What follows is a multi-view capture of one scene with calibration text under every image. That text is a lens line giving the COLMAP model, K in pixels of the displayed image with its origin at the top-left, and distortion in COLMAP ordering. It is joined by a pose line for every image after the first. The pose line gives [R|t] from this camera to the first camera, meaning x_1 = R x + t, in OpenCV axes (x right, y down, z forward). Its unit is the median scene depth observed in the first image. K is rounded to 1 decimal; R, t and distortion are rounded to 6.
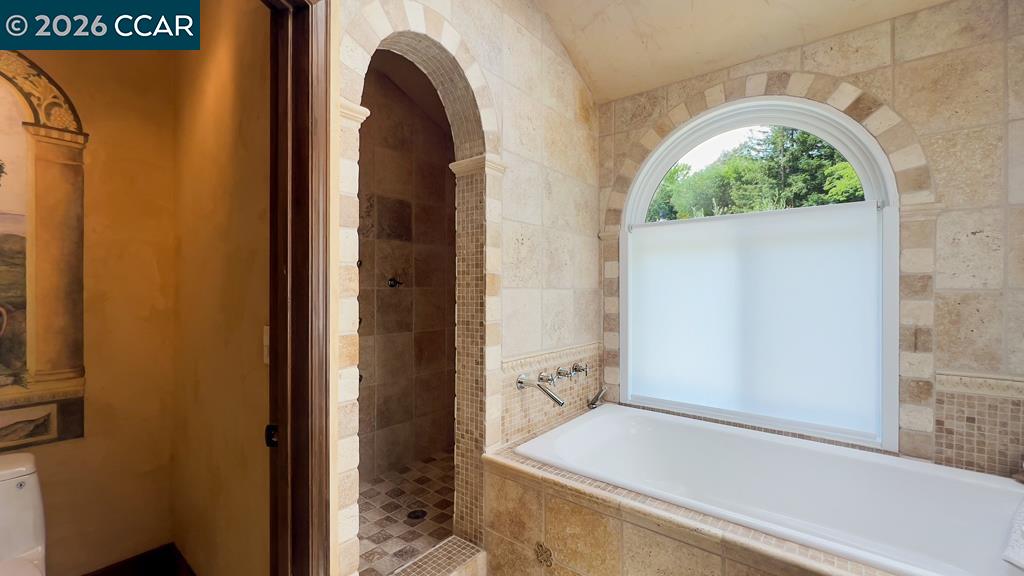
lens RADIAL K [[423.5, 0, 512.0], [0, 423.5, 288.0], [0, 0, 1]] dist [-0.002062, -0.000206]
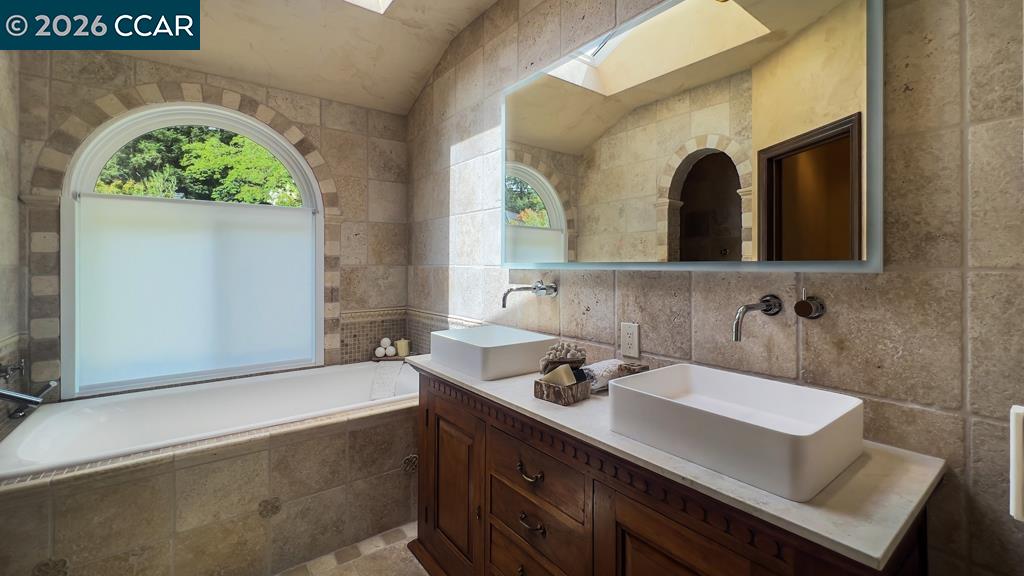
lens RADIAL K [[421.2, 0, 514.4], [0, 421.2, 265.5], [0, 0, 1]] dist [-0.000828, -0.000038]
pose [[0.254107, -0.003118, 0.967171, -0.389840], [0.000651, 0.999995, 0.003053, -0.000182], [-0.967176, -0.000146, 0.254107, -0.105863]]
